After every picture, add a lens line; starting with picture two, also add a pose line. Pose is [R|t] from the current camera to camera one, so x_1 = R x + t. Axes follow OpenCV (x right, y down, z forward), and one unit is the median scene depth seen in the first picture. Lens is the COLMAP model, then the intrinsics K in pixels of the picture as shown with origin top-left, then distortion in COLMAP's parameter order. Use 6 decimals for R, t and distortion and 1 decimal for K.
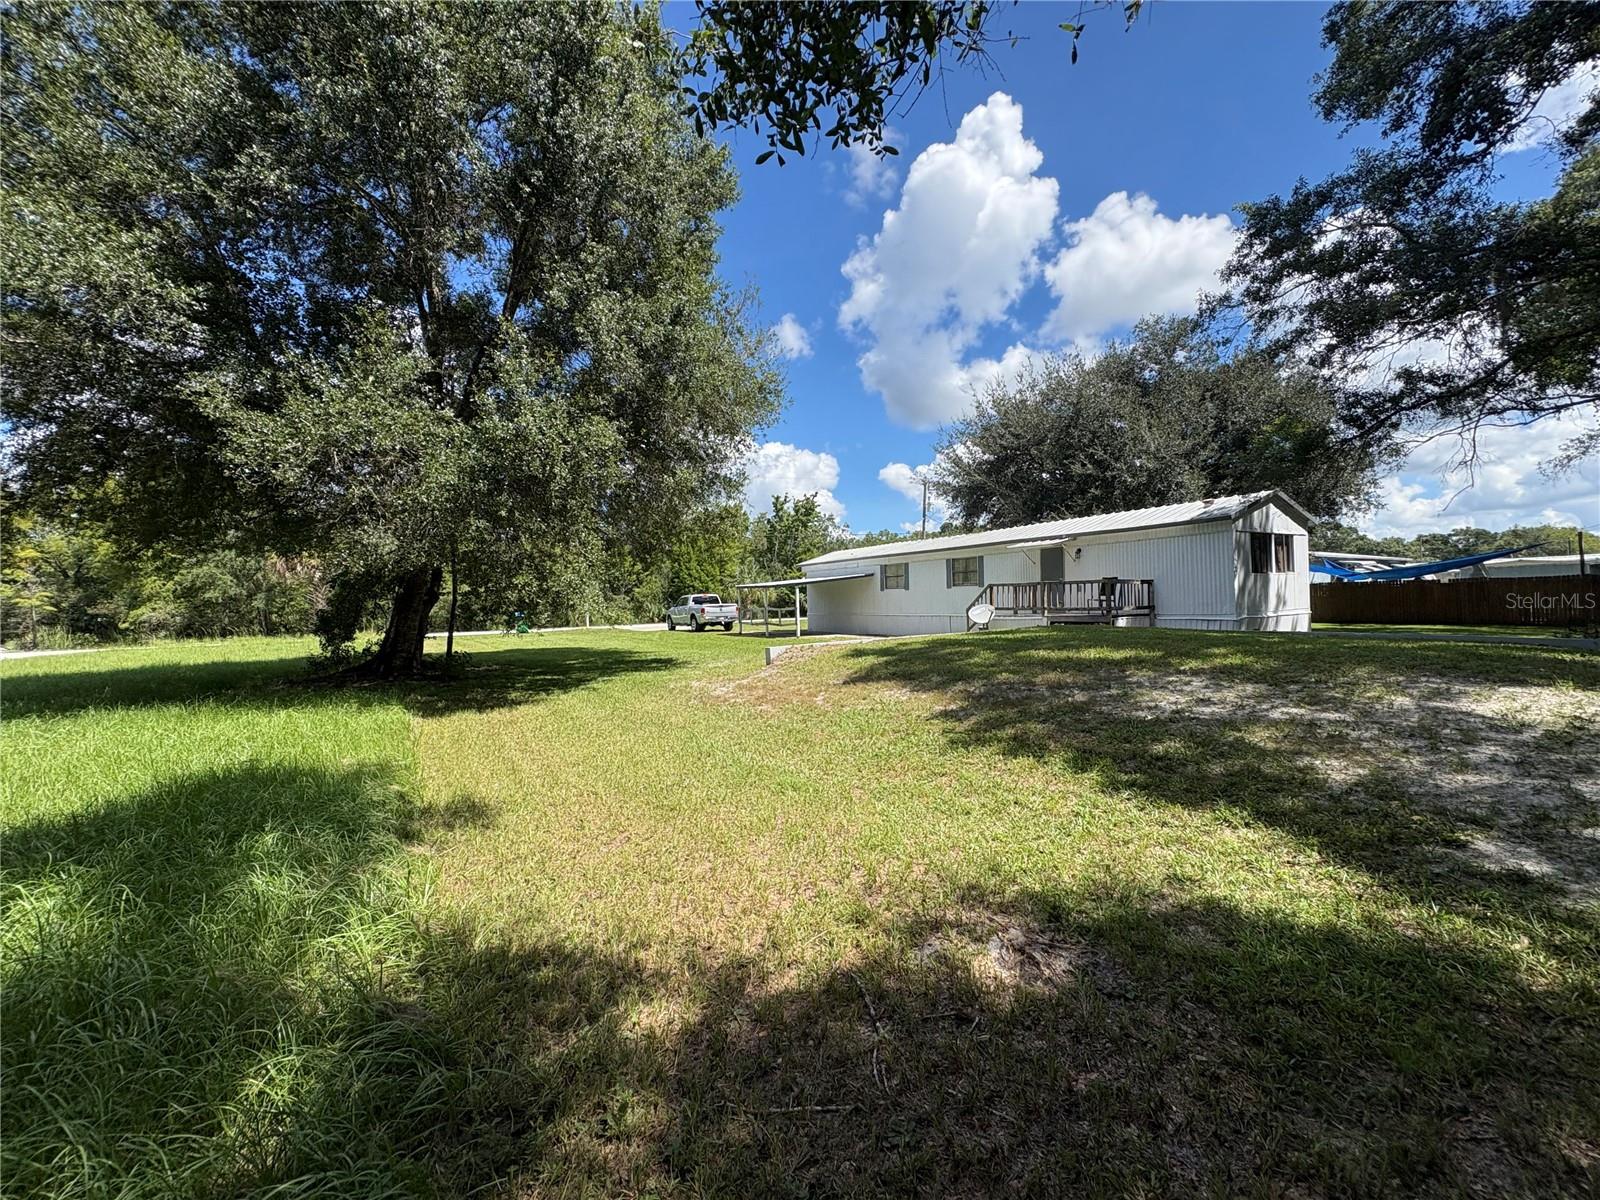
lens RADIAL K [[639.8, 0, 798.9], [0, 639.8, 599.6], [0, 0, 1]] dist [0.002312, -0.000259]
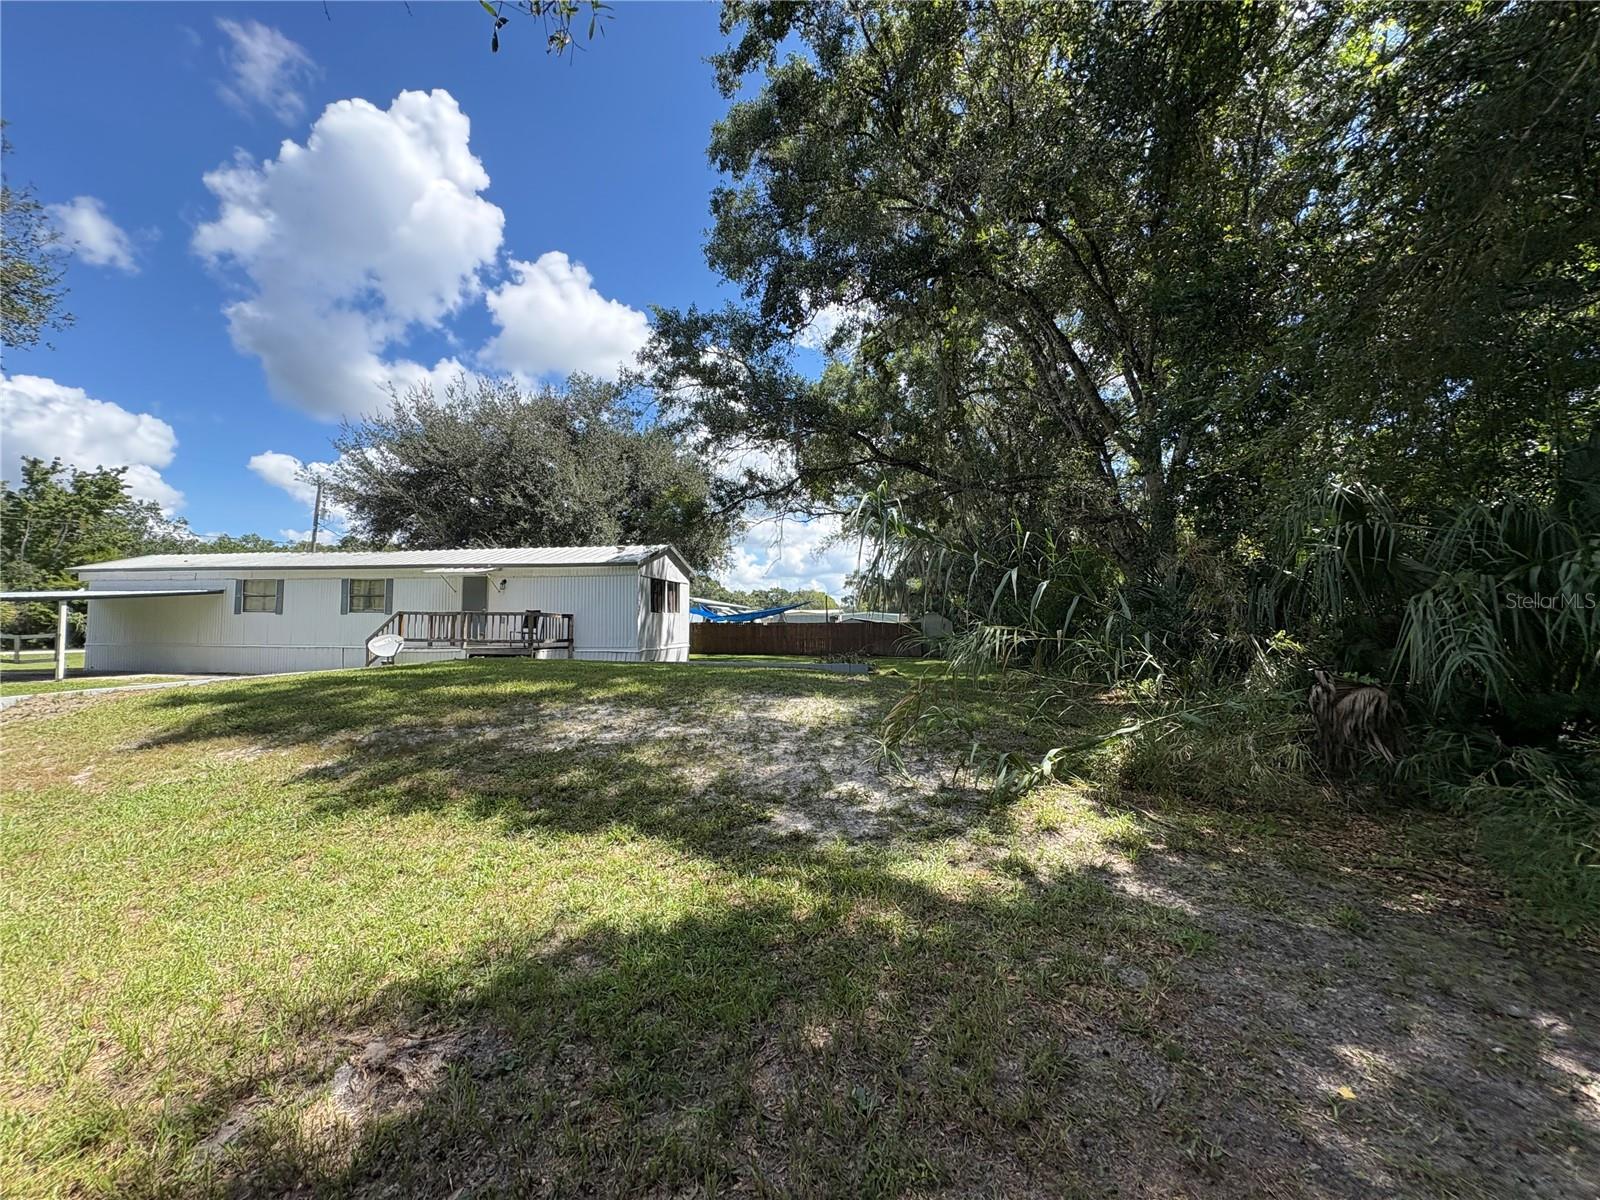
lens RADIAL K [[639.8, 0, 803.6], [0, 639.8, 593.9], [0, 0, 1]] dist [0.002312, -0.000259]
pose [[0.660532, 0.065748, 0.747913, 0.013396], [-0.021869, 0.997420, -0.068368, -0.001081], [-0.750479, 0.028803, 0.660266, 0.012051]]
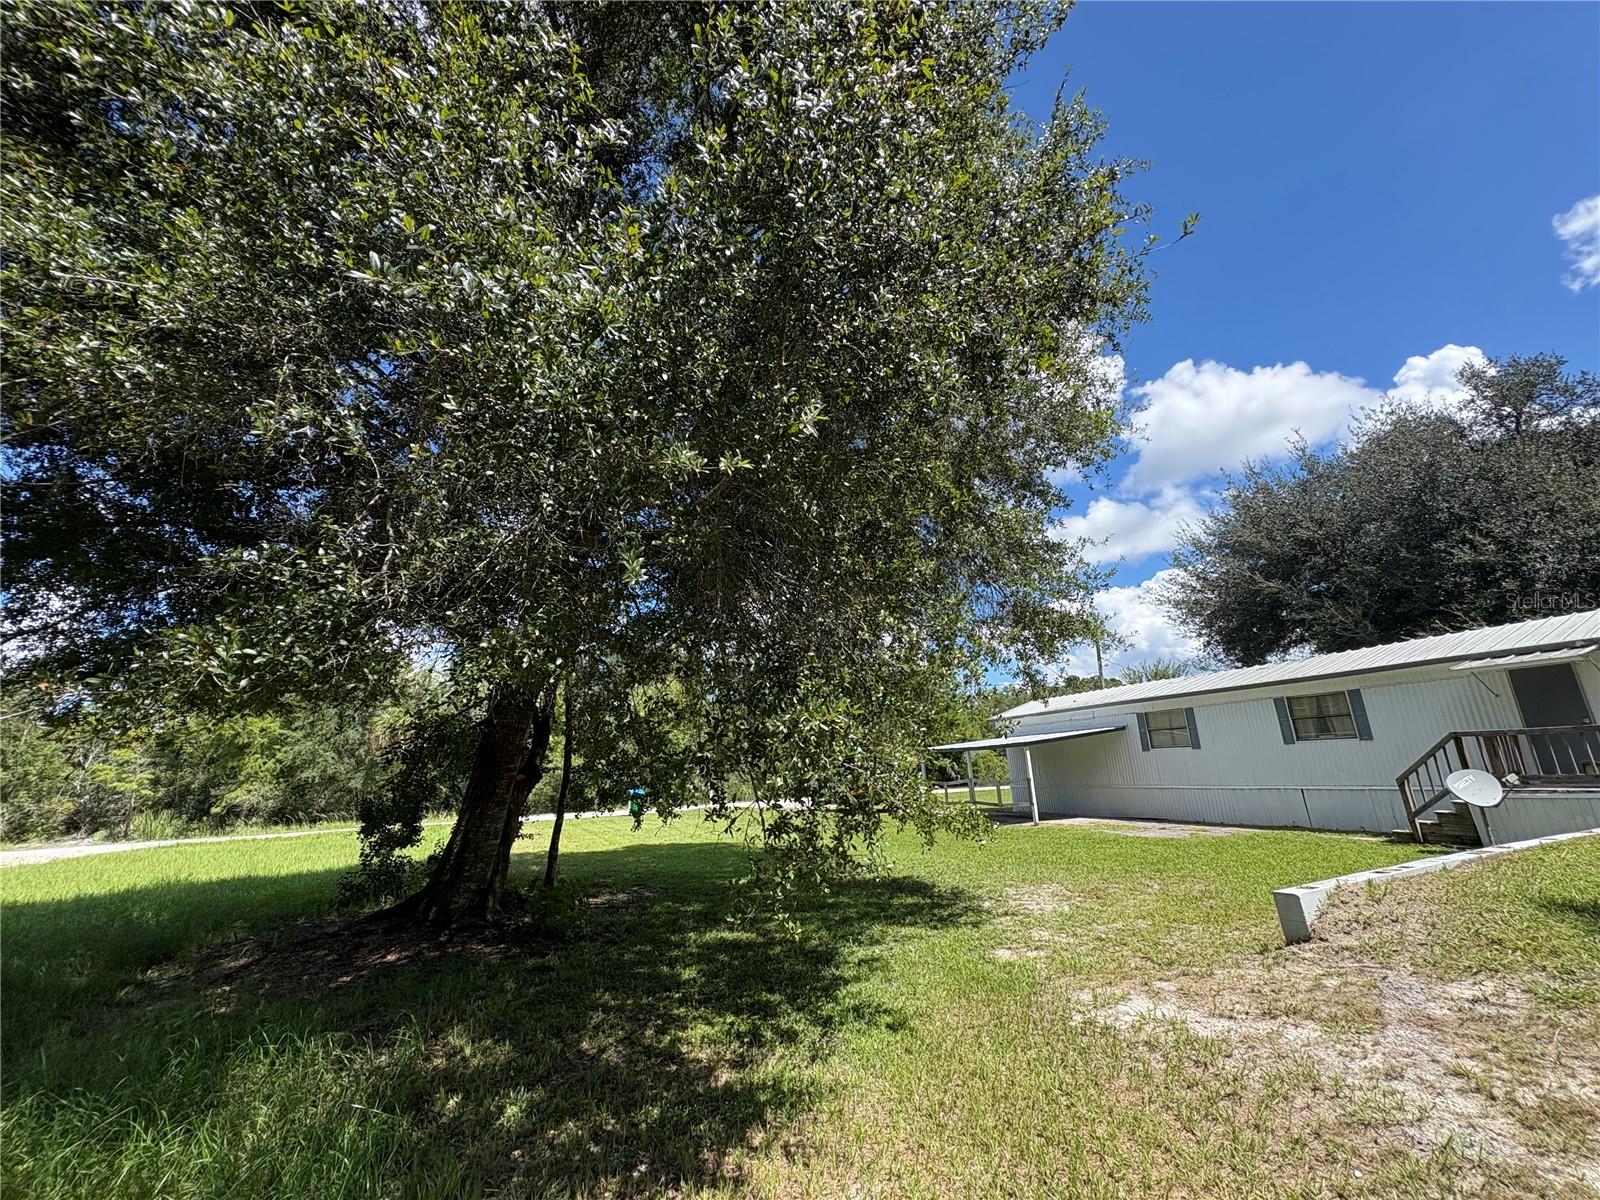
lens RADIAL K [[639.8, 0, 793.0], [0, 639.8, 599.6], [0, 0, 1]] dist [0.002312, -0.000259]
pose [[0.987940, -0.057426, -0.143797, -0.345944], [0.019384, 0.967248, -0.253094, -0.011726], [0.153622, 0.247254, 0.956695, 0.624441]]
